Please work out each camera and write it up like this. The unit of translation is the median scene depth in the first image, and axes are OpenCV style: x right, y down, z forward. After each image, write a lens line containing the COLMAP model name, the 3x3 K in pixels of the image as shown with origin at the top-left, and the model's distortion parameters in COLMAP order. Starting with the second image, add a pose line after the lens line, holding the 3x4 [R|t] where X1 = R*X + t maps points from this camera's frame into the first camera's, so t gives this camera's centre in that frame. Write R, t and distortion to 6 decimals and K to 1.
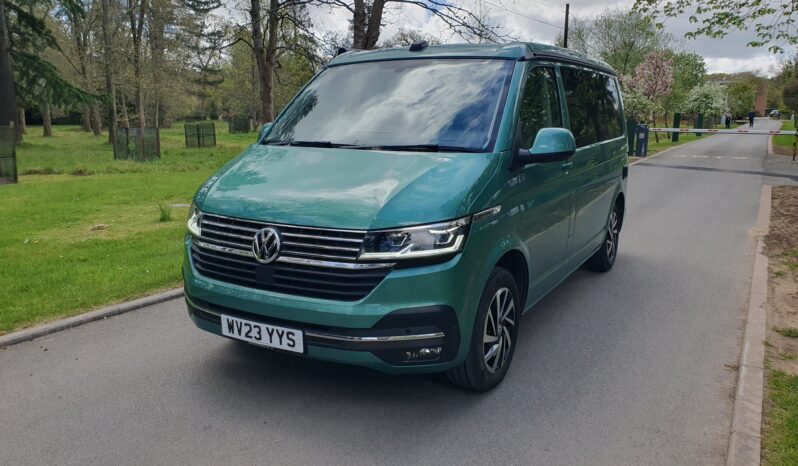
lens RADIAL K [[617.1, 0, 401.0], [0, 617.1, 226.0], [0, 0, 1]] dist [0.056693, -0.073248]
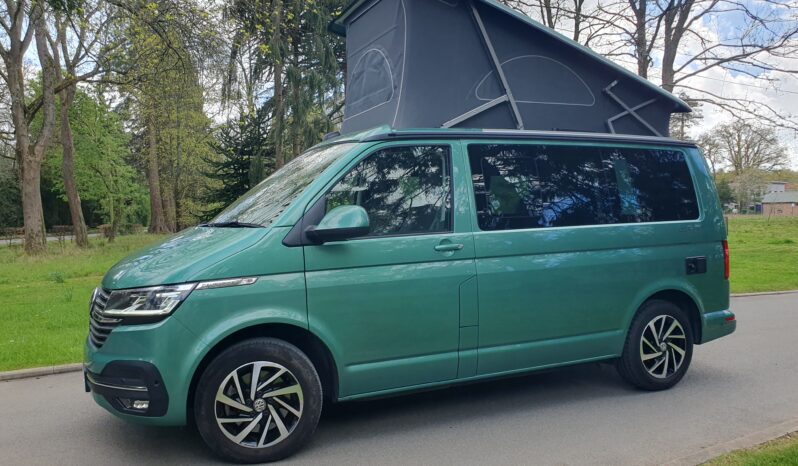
lens RADIAL K [[617.1, 0, 396.2], [0, 617.1, 234.9], [0, 0, 1]] dist [0.056693, -0.073248]
pose [[0.820822, 0.000204, -0.571184, 1.011189], [-0.082992, 0.989430, -0.118911, -0.000732], [0.565122, 0.145009, 0.812163, 0.302789]]
